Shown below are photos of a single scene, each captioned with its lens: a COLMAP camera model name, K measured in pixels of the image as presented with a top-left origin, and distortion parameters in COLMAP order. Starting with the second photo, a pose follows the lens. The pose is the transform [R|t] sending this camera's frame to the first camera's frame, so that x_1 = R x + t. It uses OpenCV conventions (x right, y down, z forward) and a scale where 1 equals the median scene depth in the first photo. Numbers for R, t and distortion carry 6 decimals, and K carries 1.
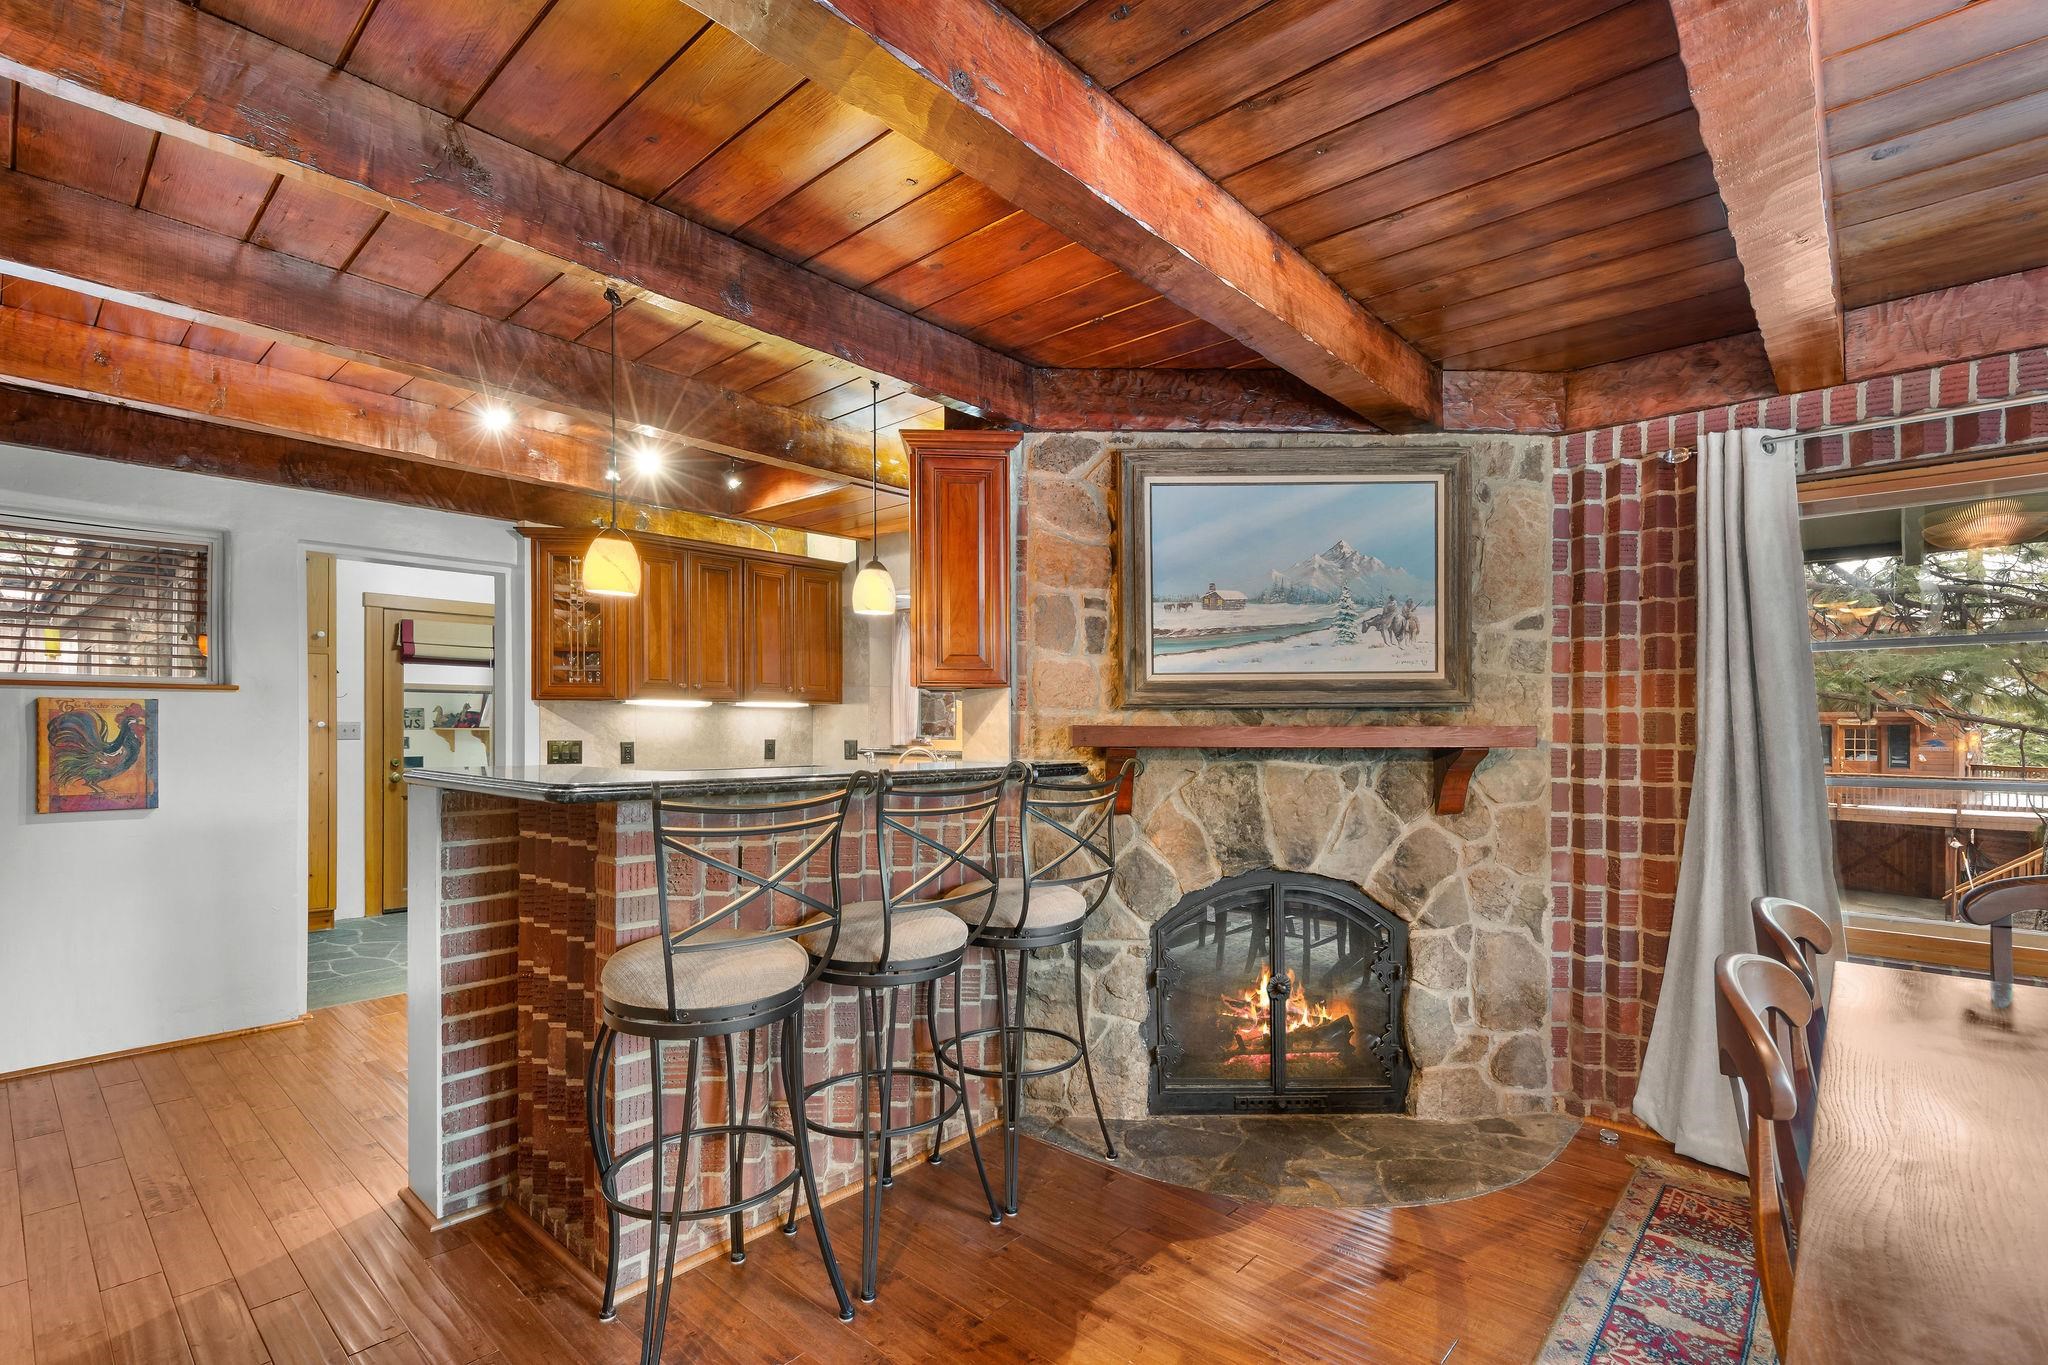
lens RADIAL K [[946.9, 0, 1024.4], [0, 946.9, 738.2], [0, 0, 1]] dist [0.010896, -0.000017]
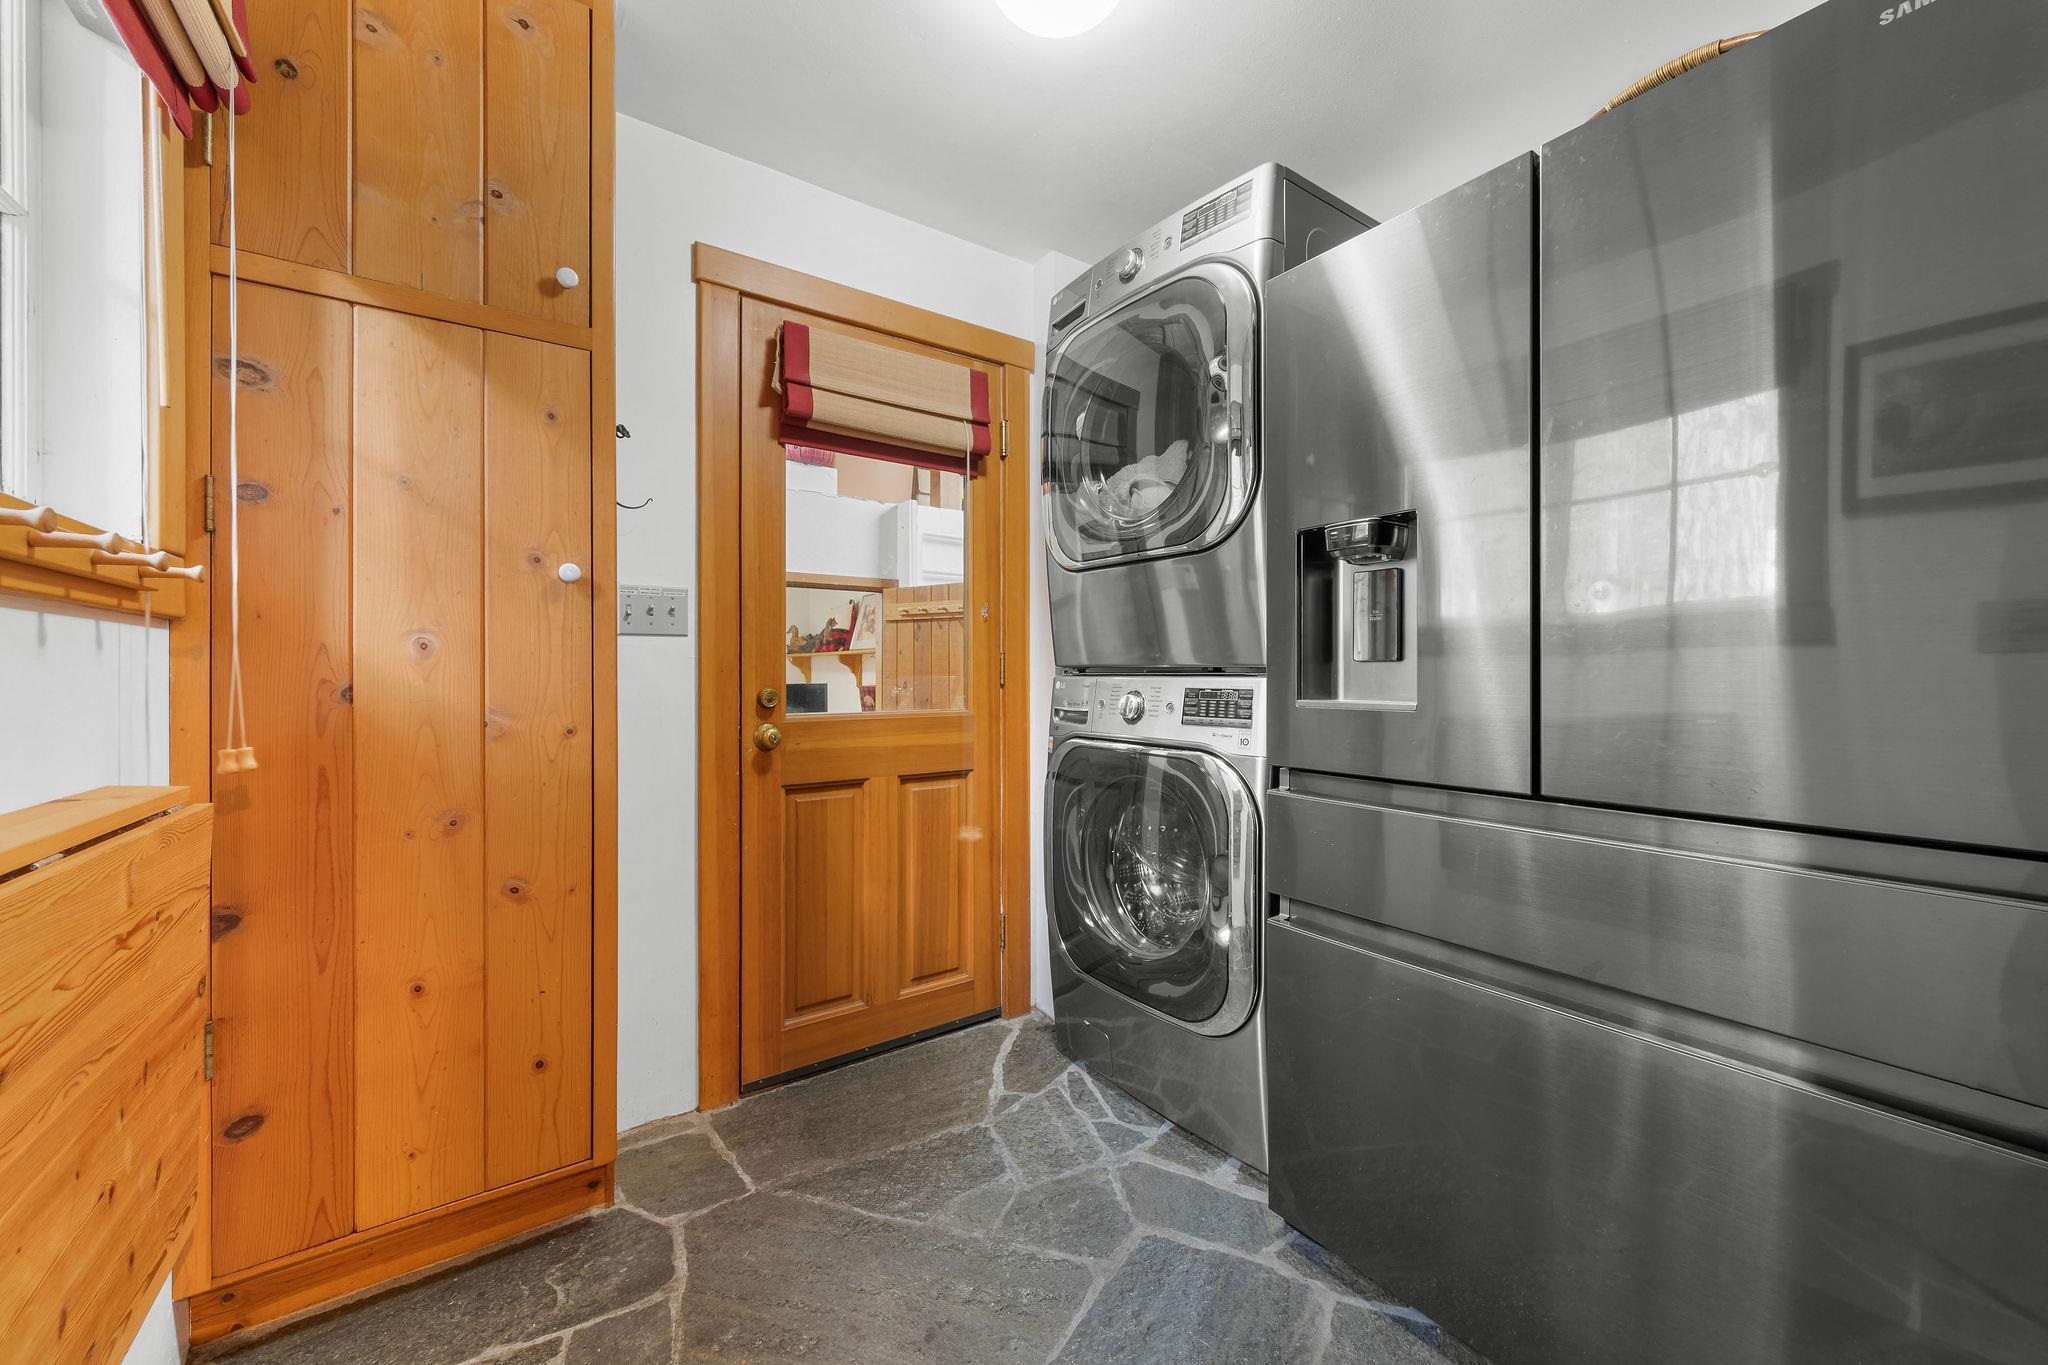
lens RADIAL K [[828.5, 0, 1024.0], [0, 828.5, 682.5], [0, 0, 1]] dist [0.012955, -0.000486]
pose [[0.969651, 0.000783, -0.244491, -0.478566], [-0.000371, 0.999998, 0.001728, 0.018129], [0.244492, -0.001585, 0.969650, 0.699409]]
